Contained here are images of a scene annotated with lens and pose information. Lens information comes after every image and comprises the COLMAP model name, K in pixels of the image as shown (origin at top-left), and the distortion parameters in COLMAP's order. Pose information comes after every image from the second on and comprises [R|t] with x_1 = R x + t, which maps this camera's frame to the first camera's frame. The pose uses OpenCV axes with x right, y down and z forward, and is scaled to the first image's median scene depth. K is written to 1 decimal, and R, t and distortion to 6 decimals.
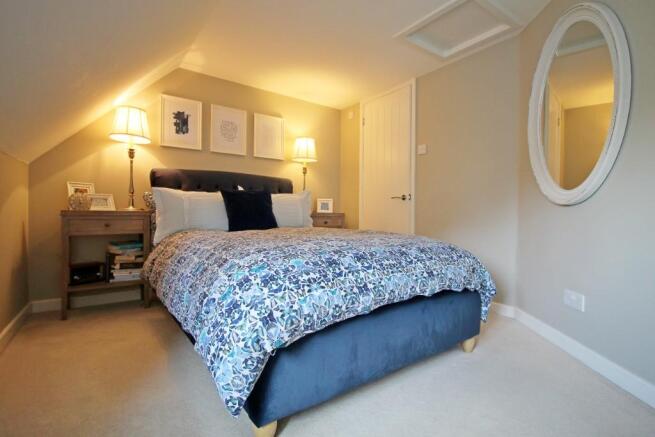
lens RADIAL K [[312.4, 0, 330.1], [0, 312.4, 215.9], [0, 0, 1]] dist [-0.013081, -0.001427]
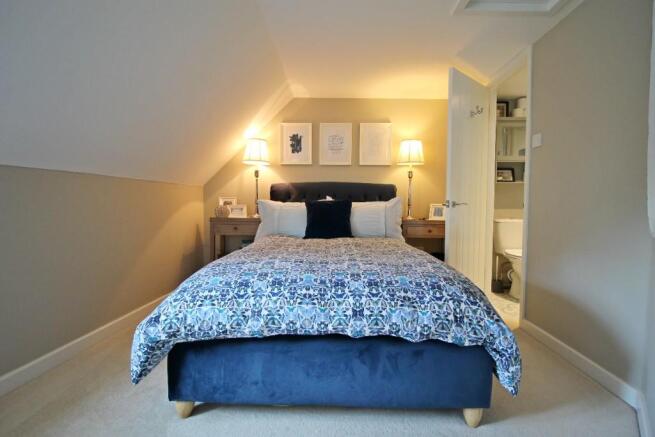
lens RADIAL K [[312.4, 0, 330.1], [0, 312.4, 215.9], [0, 0, 1]] dist [-0.013081, -0.001427]
pose [[0.791810, 0.021366, -0.610394, 0.391811], [-0.010519, 0.999717, 0.021349, -0.050756], [0.610677, -0.010484, 0.791810, 0.133404]]
